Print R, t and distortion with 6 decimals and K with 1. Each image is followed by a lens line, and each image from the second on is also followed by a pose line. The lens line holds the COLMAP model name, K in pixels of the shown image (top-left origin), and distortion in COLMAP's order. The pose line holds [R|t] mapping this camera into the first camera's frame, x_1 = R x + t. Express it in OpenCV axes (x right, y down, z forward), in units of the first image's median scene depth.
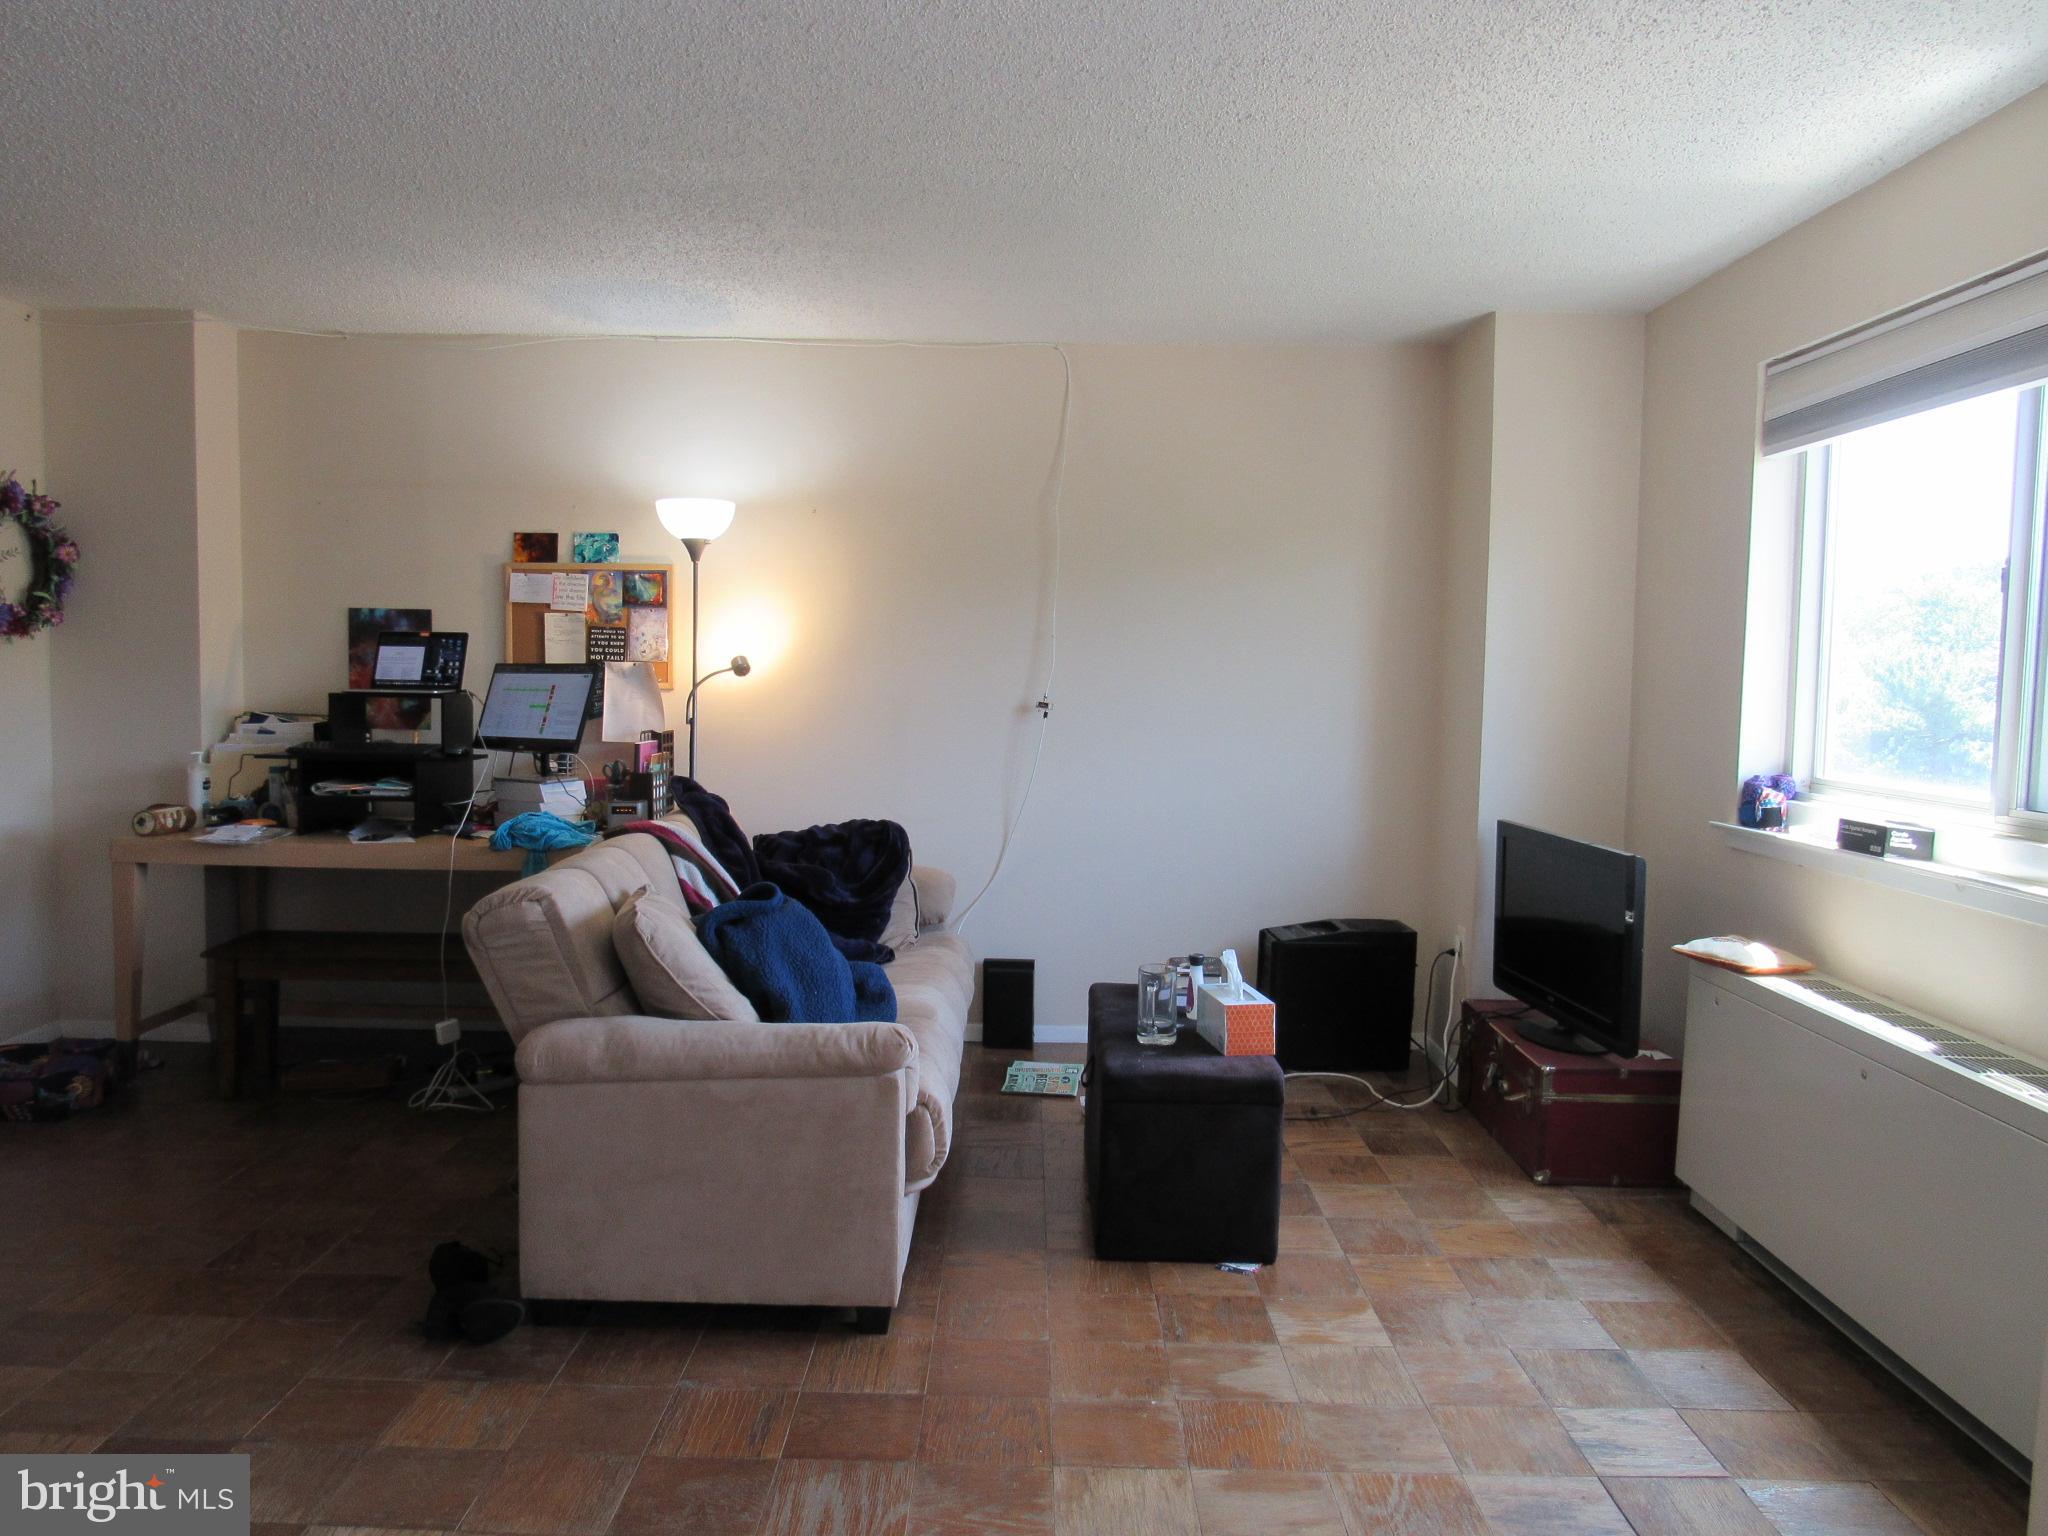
lens RADIAL K [[1503.6, 0, 1024.0], [0, 1503.6, 768.0], [0, 0, 1]] dist [-0.017803, -0.002754]
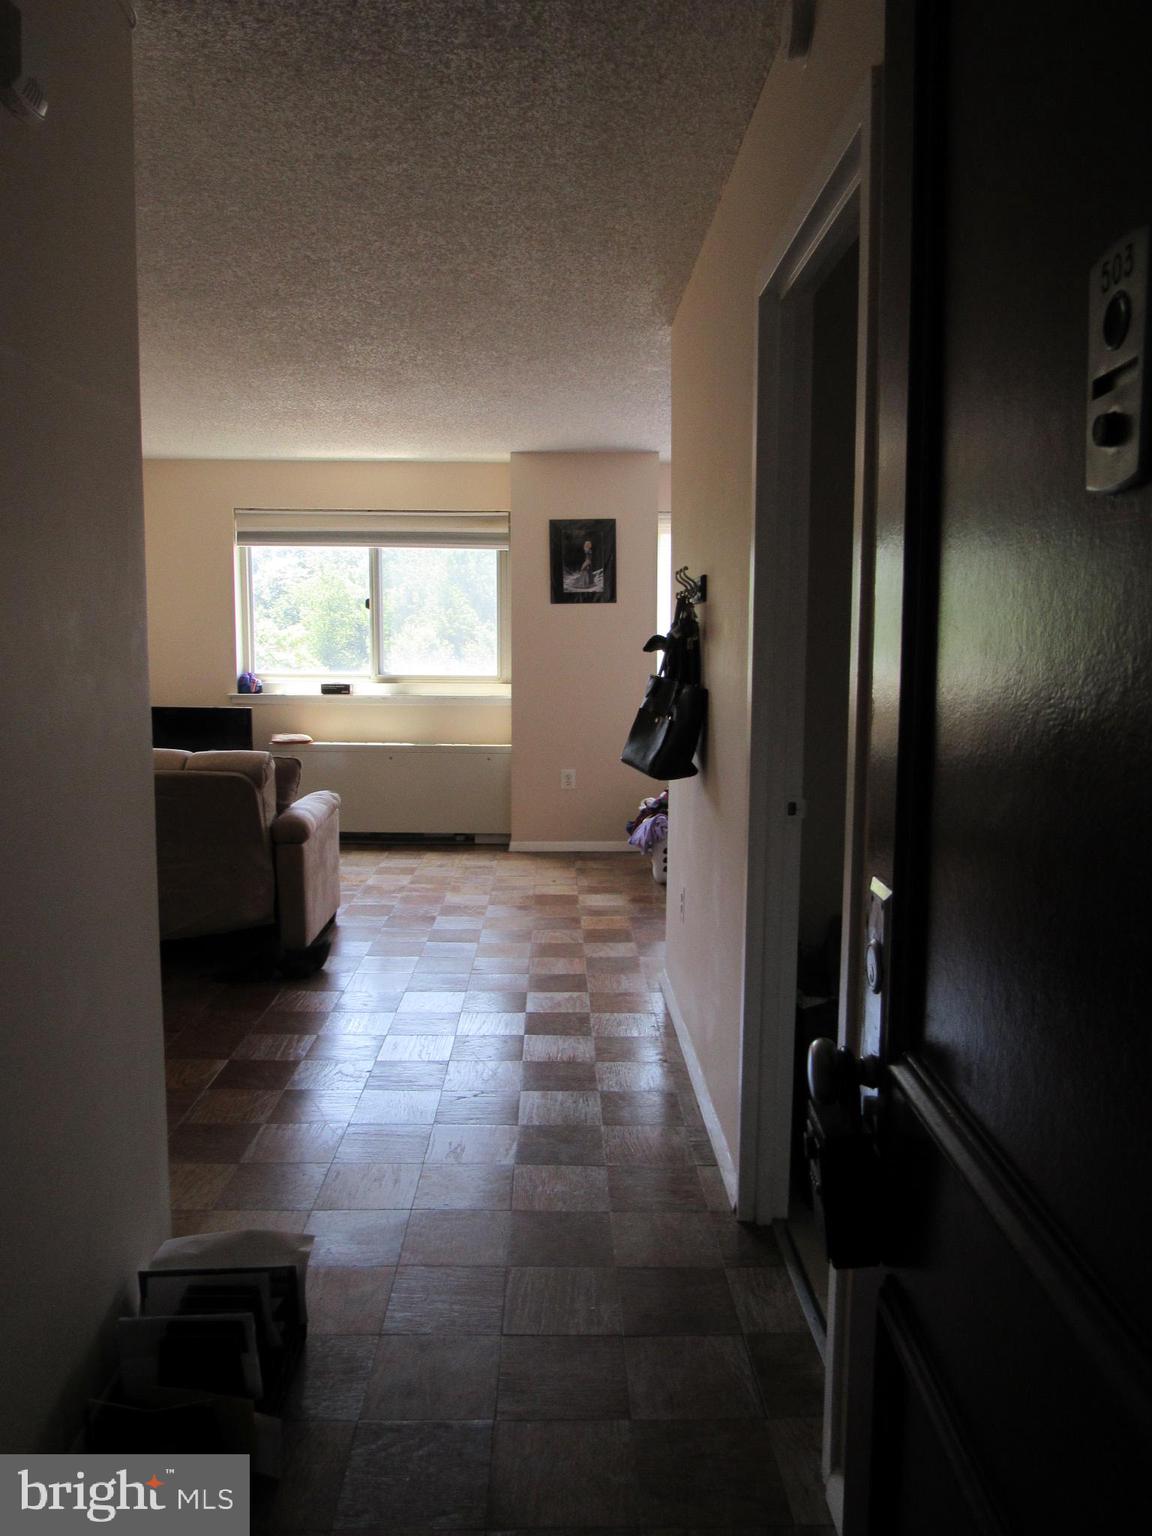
lens RADIAL K [[1127.7, 0, 576.0], [0, 1127.7, 768.0], [0, 0, 1]] dist [-0.017803, -0.002754]
pose [[-0.025881, -0.132808, 0.990804, -1.142624], [0.062469, 0.988984, 0.134195, -0.046499], [-0.997711, 0.065368, -0.017299, 0.390917]]
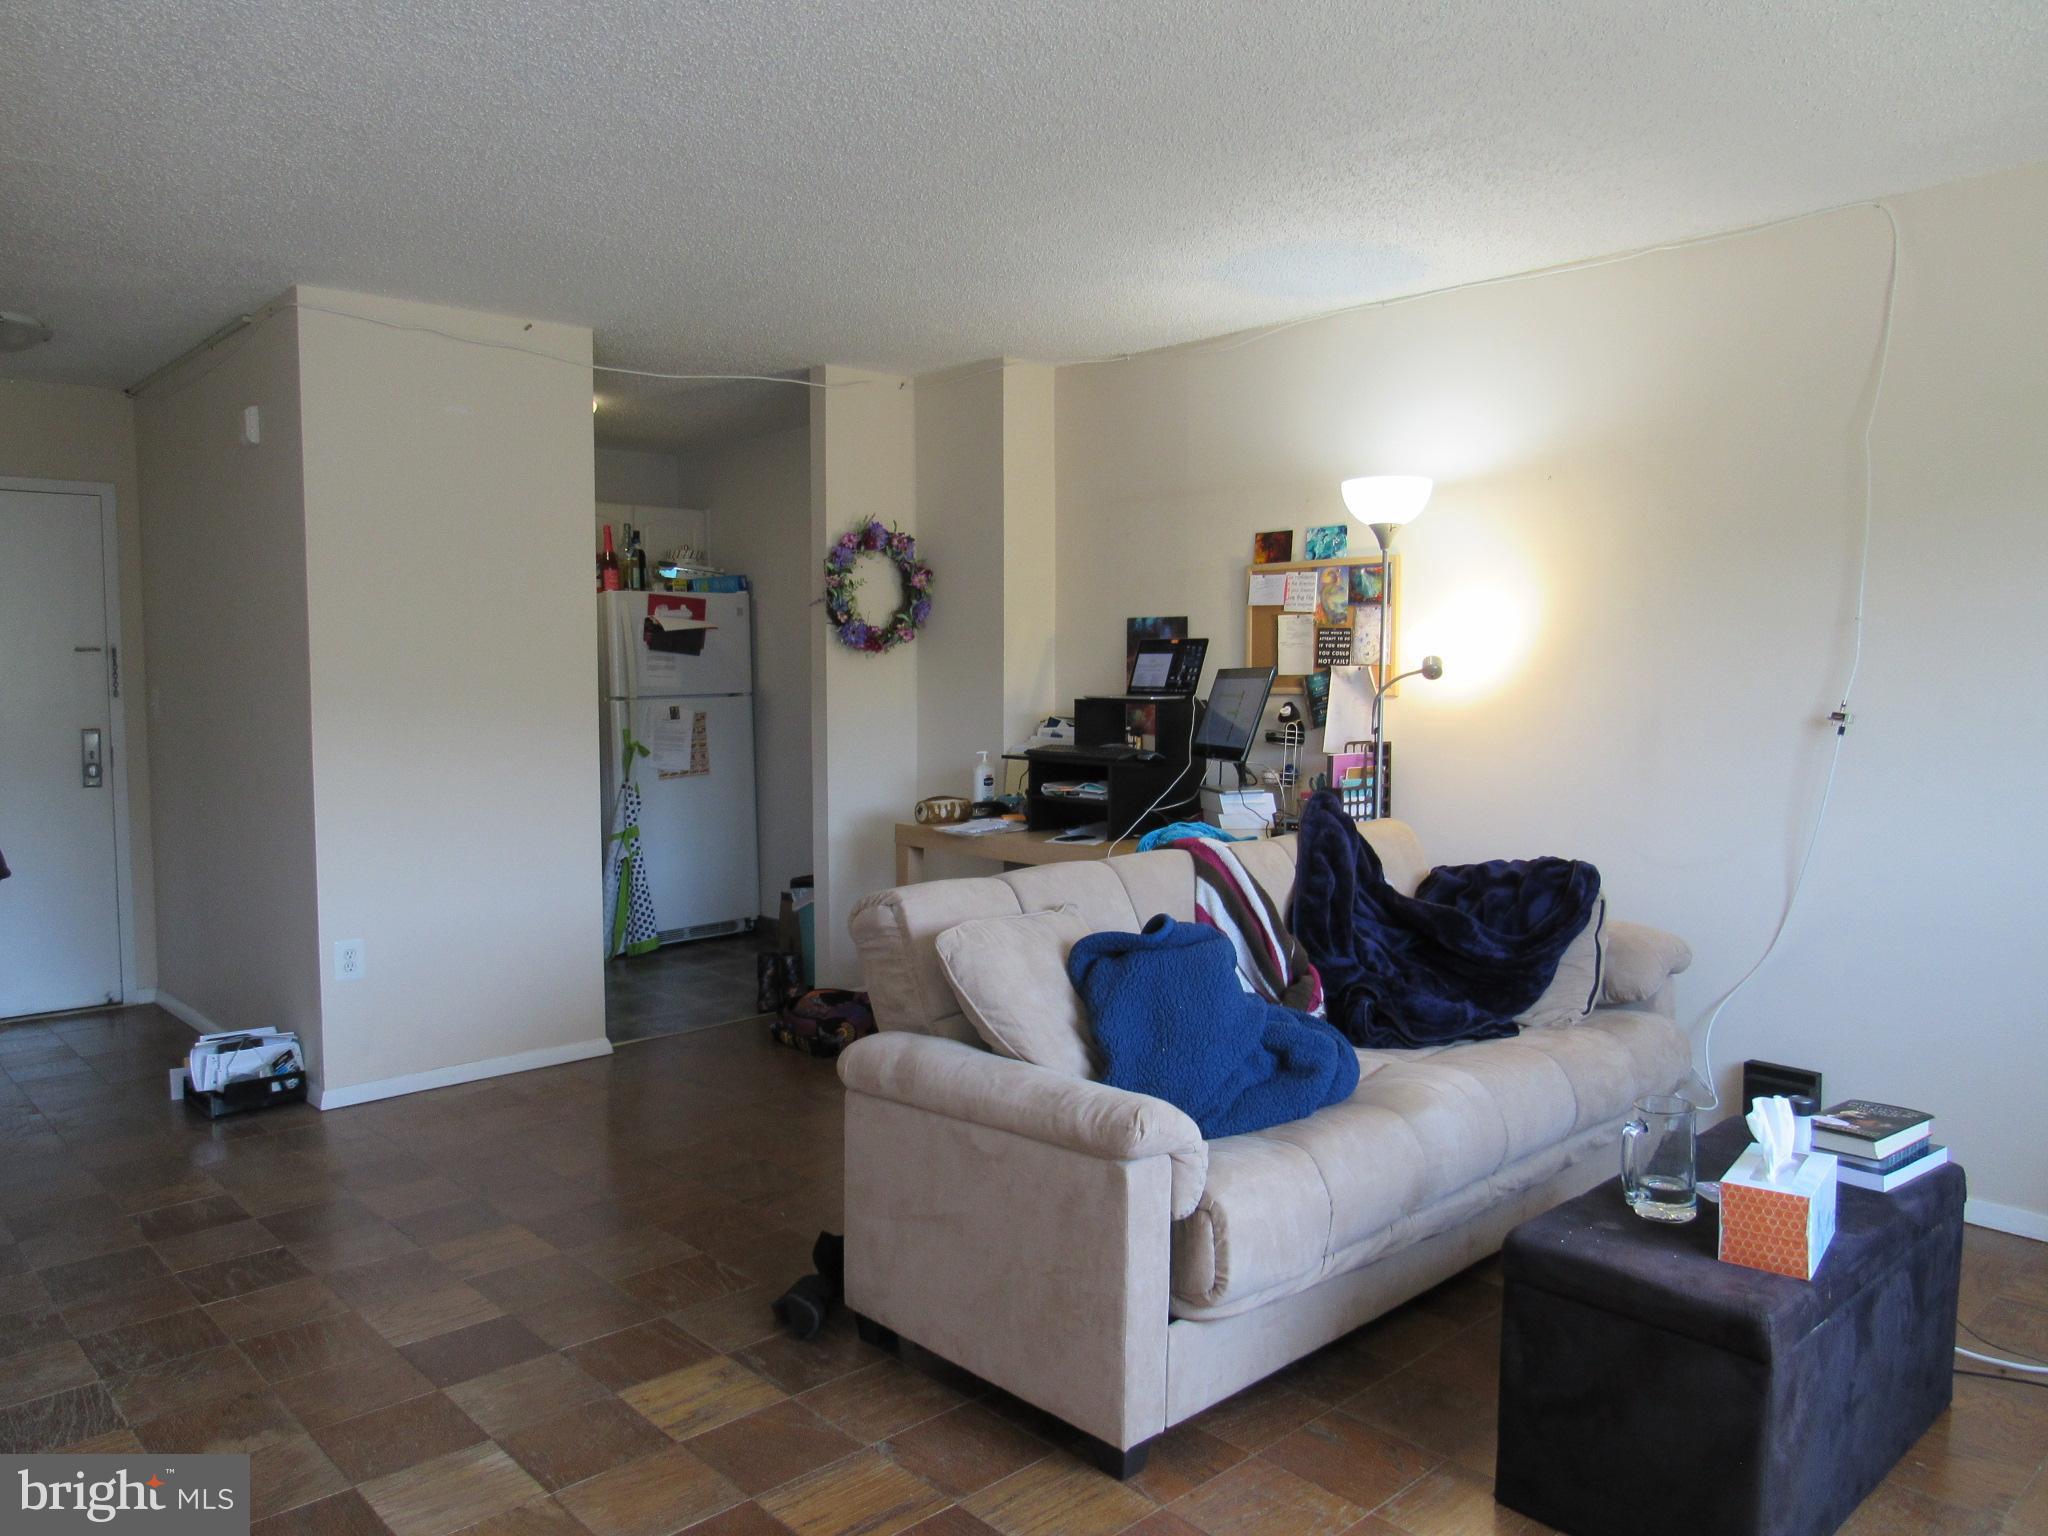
lens RADIAL K [[1503.6, 0, 1024.0], [0, 1503.6, 768.0], [0, 0, 1]] dist [-0.017803, -0.002754]
pose [[0.682415, 0.032400, -0.730247, 0.279920], [-0.040517, 0.999158, 0.006468, -0.006827], [0.729841, 0.025173, 0.683153, 0.246508]]
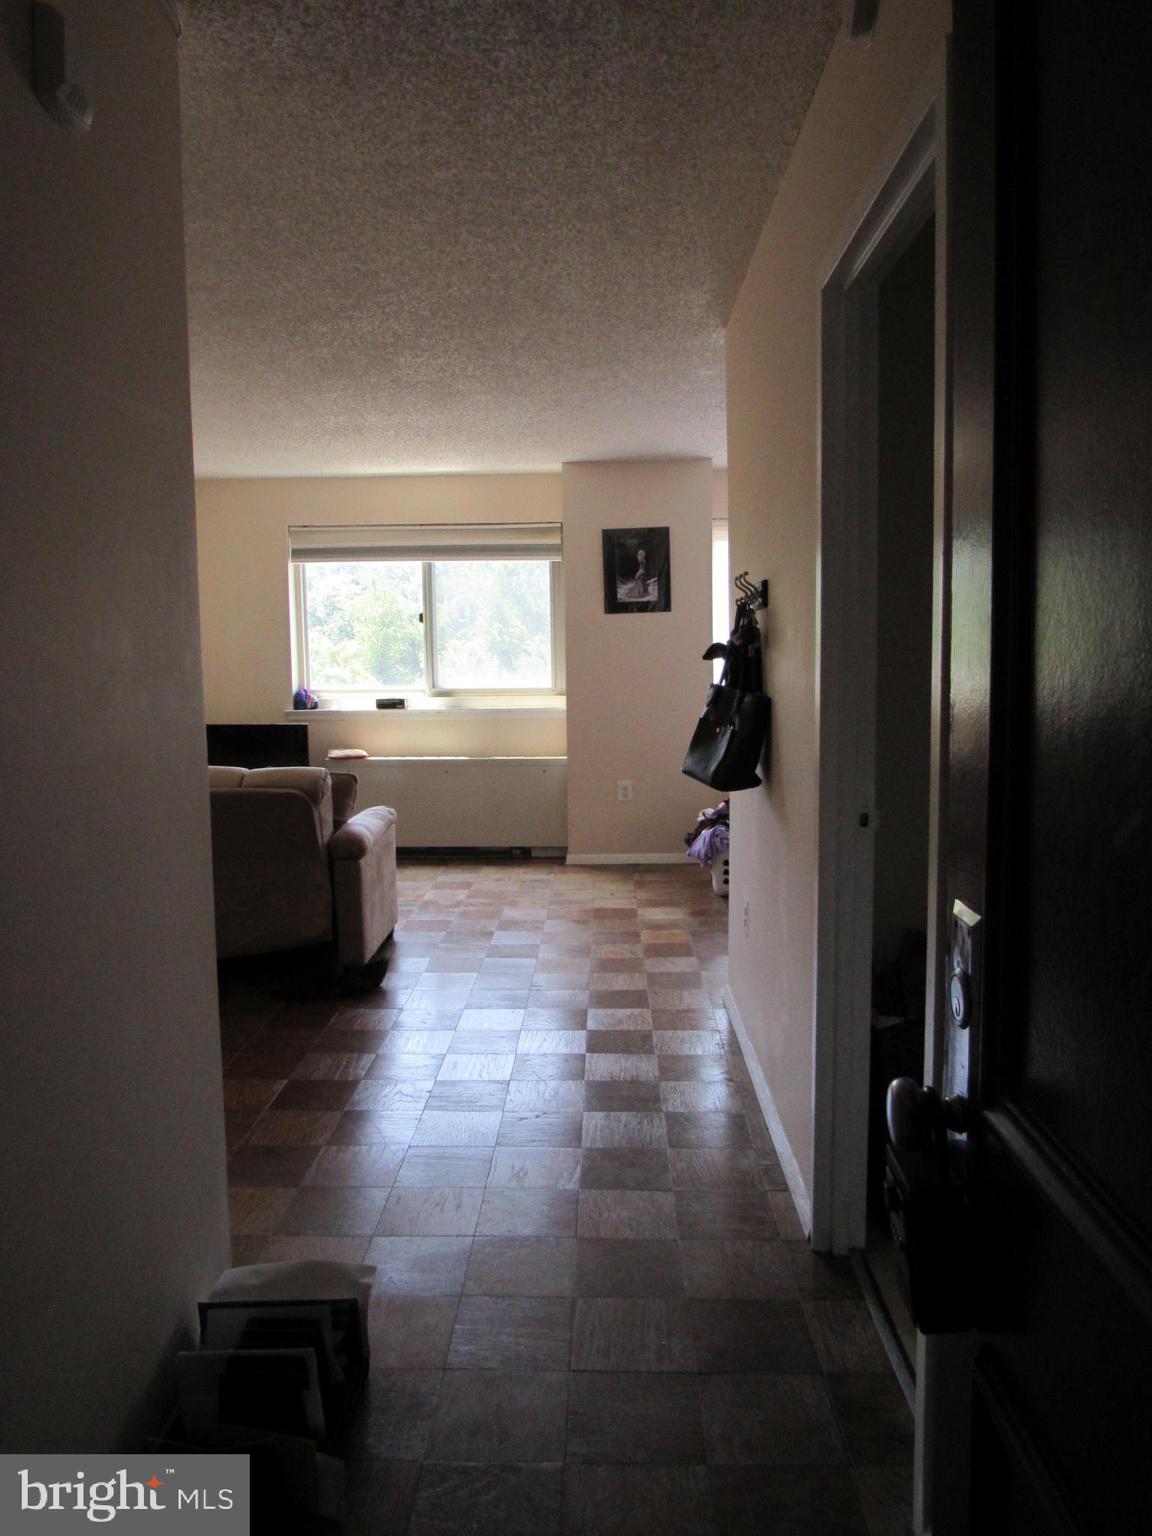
lens RADIAL K [[1127.7, 0, 576.0], [0, 1127.7, 768.0], [0, 0, 1]] dist [-0.017803, -0.002754]
pose [[0.019388, -0.122984, 0.992219, -1.126150], [0.082206, 0.989242, 0.121009, -0.045635], [-0.996427, 0.079221, 0.029289, 0.394455]]
